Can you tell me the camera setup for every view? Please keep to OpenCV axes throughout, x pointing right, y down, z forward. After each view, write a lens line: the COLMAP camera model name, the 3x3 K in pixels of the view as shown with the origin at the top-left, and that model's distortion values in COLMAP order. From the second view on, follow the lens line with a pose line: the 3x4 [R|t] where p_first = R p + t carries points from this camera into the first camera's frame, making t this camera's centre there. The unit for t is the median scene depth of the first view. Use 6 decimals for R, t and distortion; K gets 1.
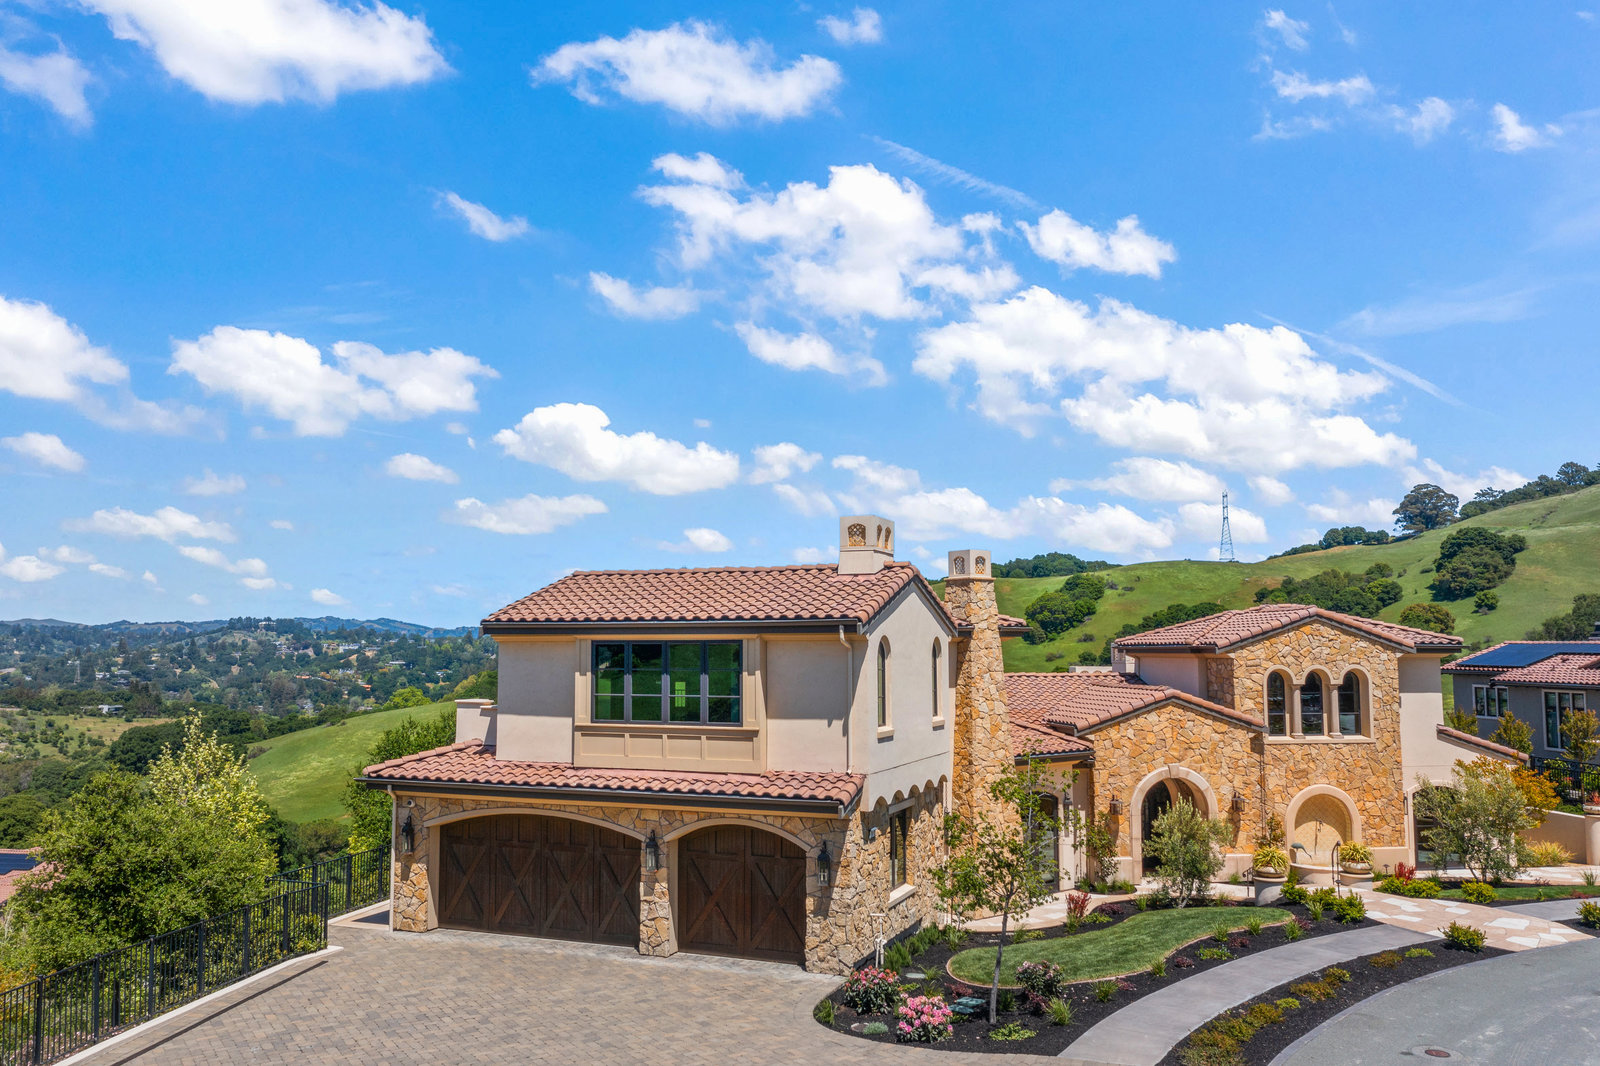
lens RADIAL K [[1246.9, 0, 800.0], [0, 1246.9, 533.0], [0, 0, 1]] dist [-0.011760, -0.002244]
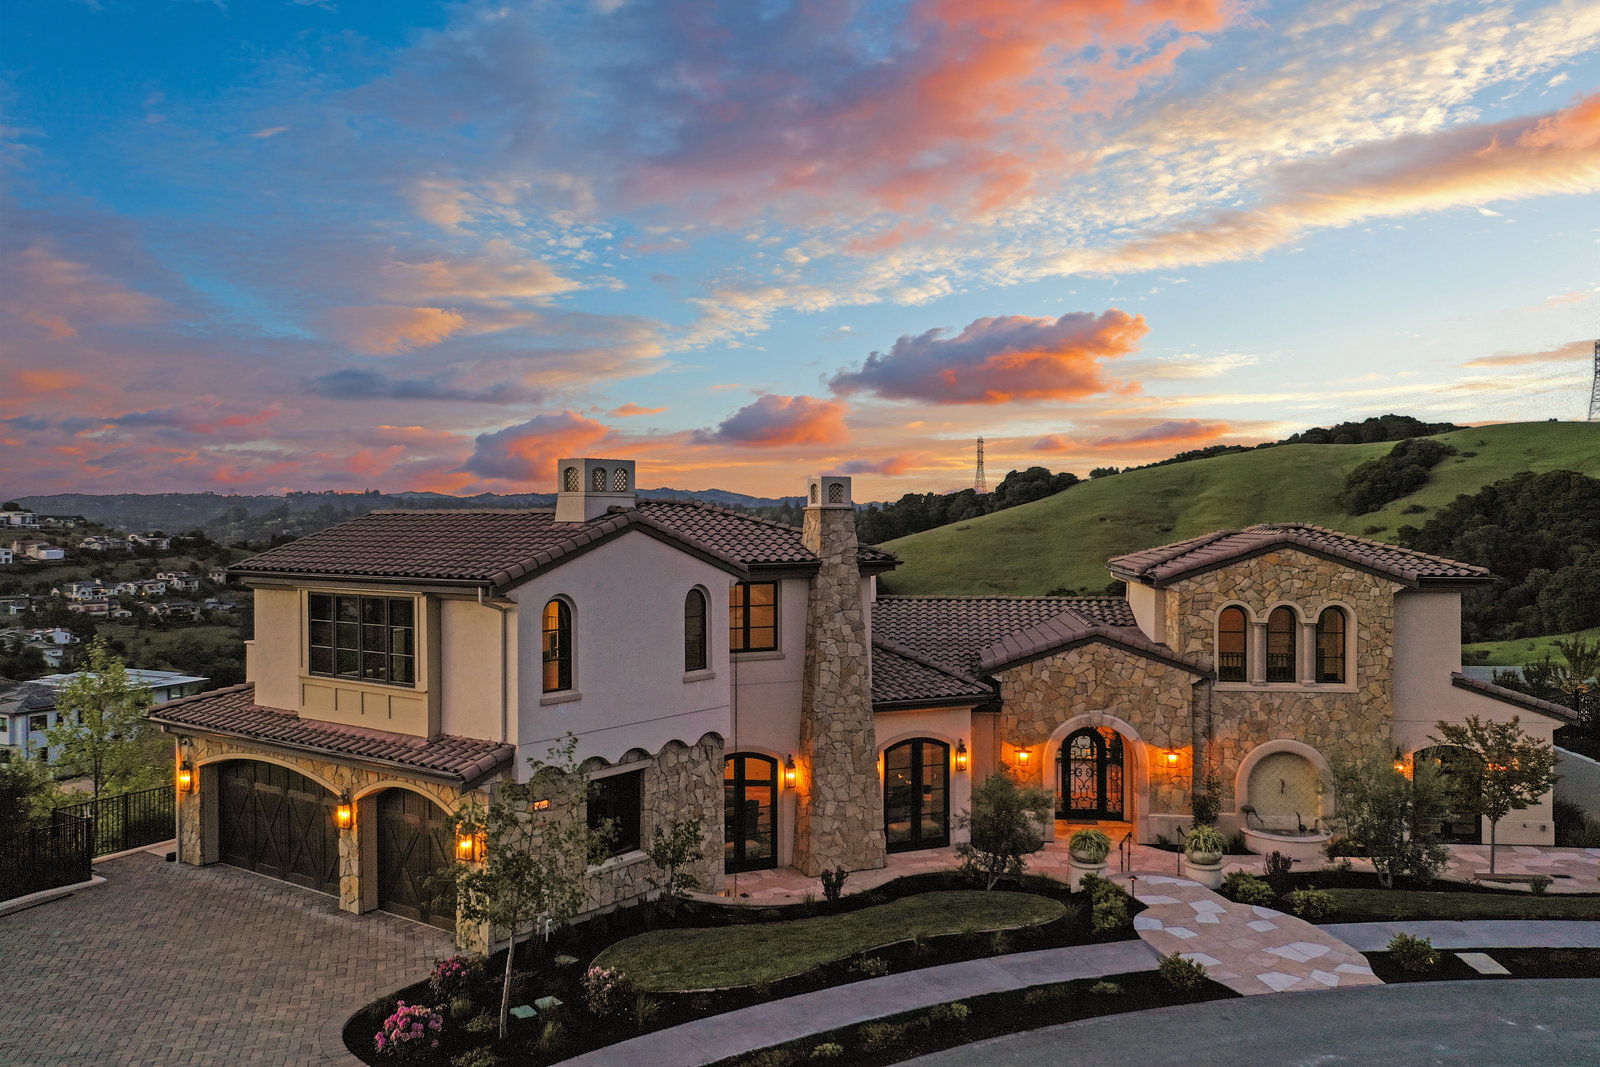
lens RADIAL K [[1247.4, 0, 800.0], [0, 1247.4, 533.5], [0, 0, 1]] dist [0.005659, -0.008239]
pose [[0.969166, 0.002178, -0.246399, 0.305675], [0.023687, 0.994507, 0.101958, -0.034209], [0.245267, -0.104651, 0.963790, 0.104288]]
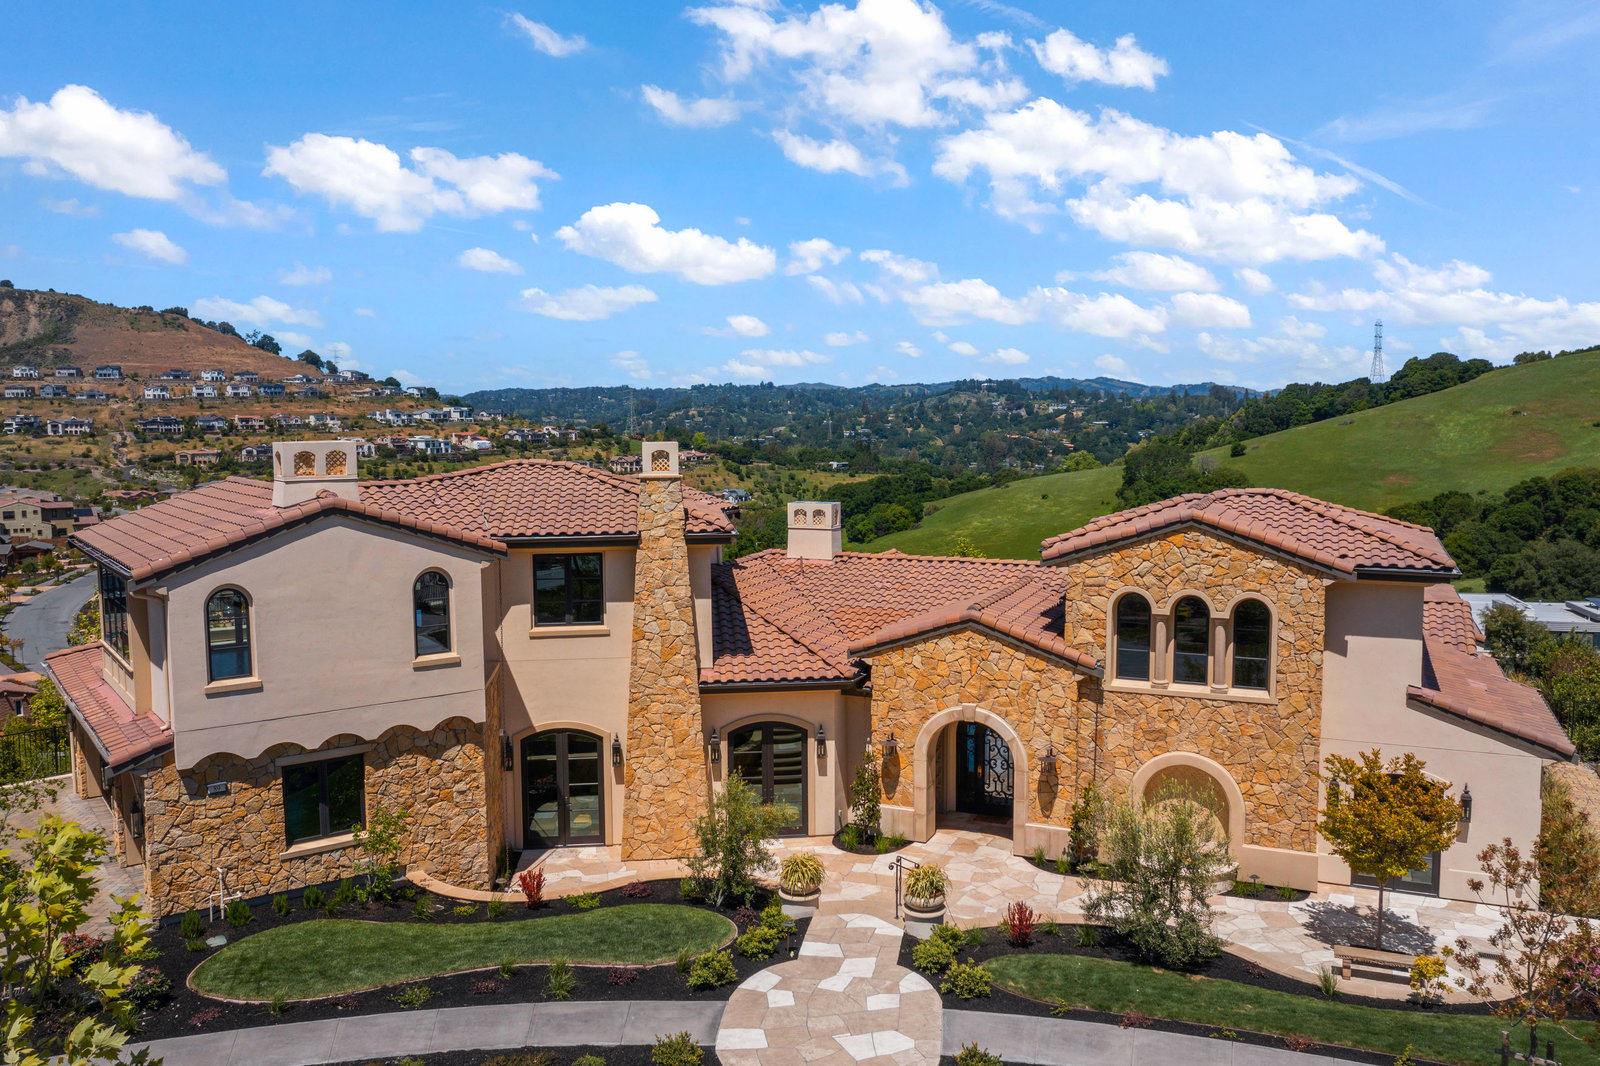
lens RADIAL K [[1246.9, 0, 800.0], [0, 1246.9, 533.0], [0, 0, 1]] dist [-0.011760, -0.002244]
pose [[0.852775, 0.047353, -0.520127, 0.595125], [0.052987, 0.982899, 0.176359, -0.062548], [0.519583, -0.177955, 0.835683, 0.298972]]
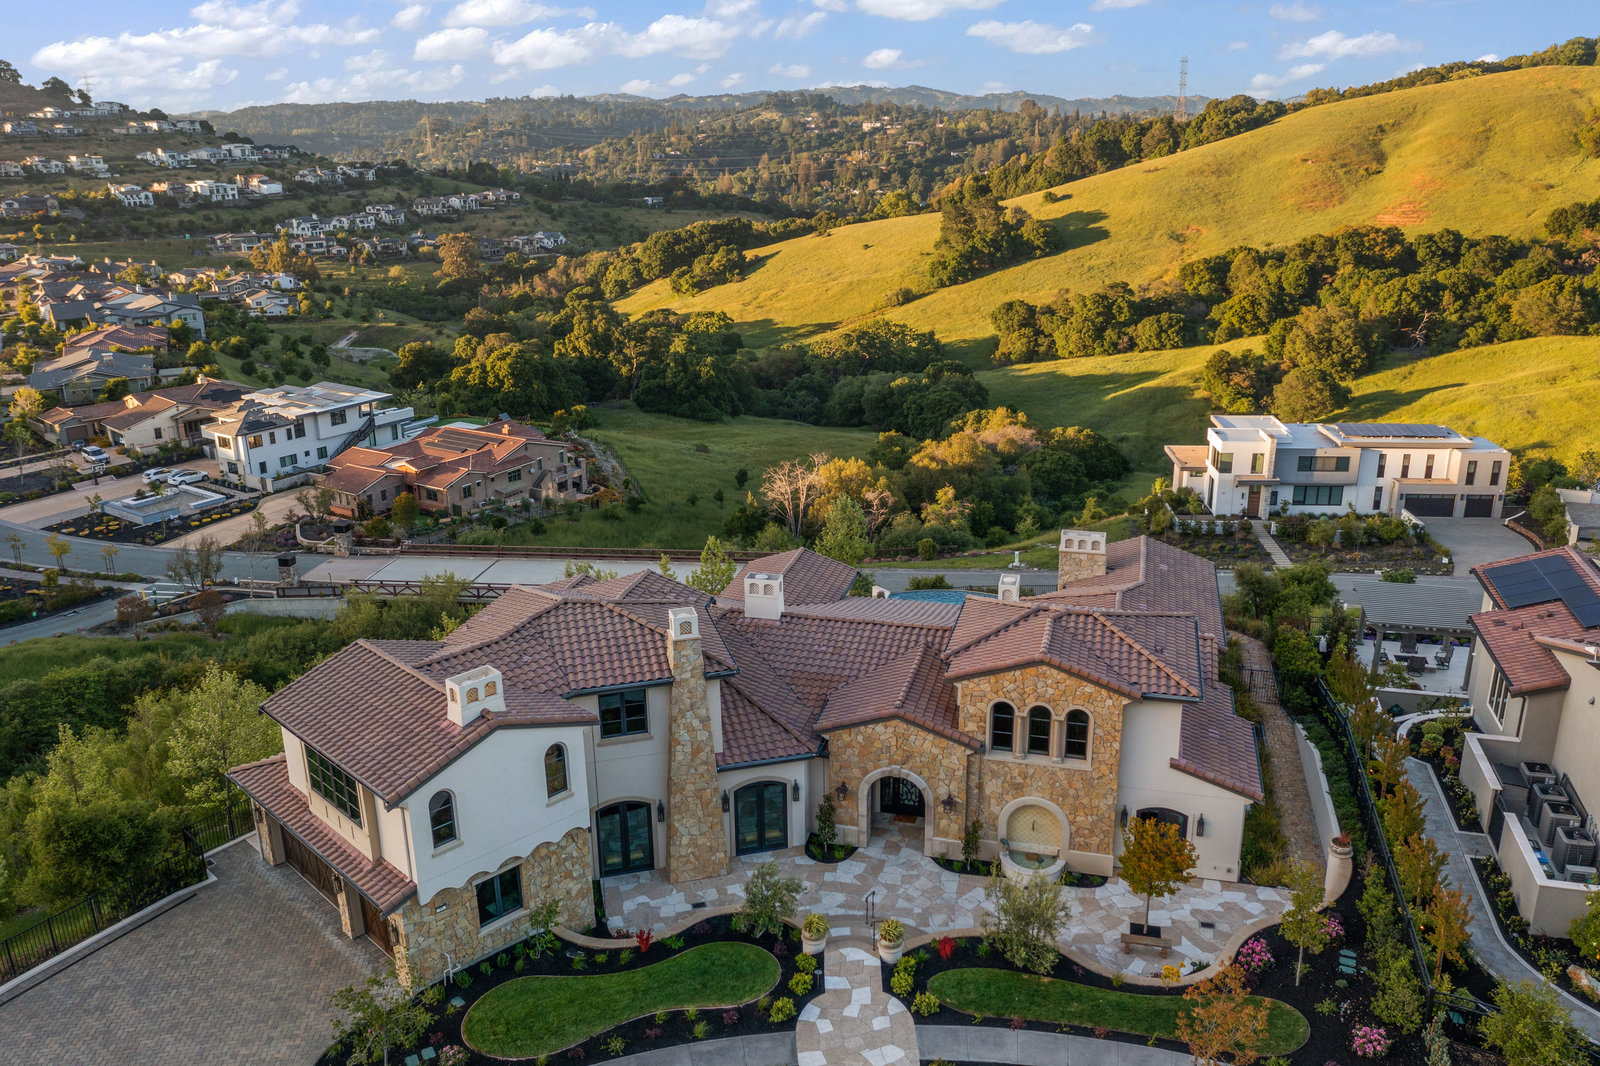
lens RADIAL K [[1238.2, 0, 800.0], [0, 1238.2, 533.0], [0, 0, 1]] dist [-0.014279, -0.001966]
pose [[0.920386, 0.111326, -0.374828, 0.615019], [0.048115, 0.919082, 0.391117, -0.469975], [0.388039, -0.378013, 0.840554, 0.056819]]
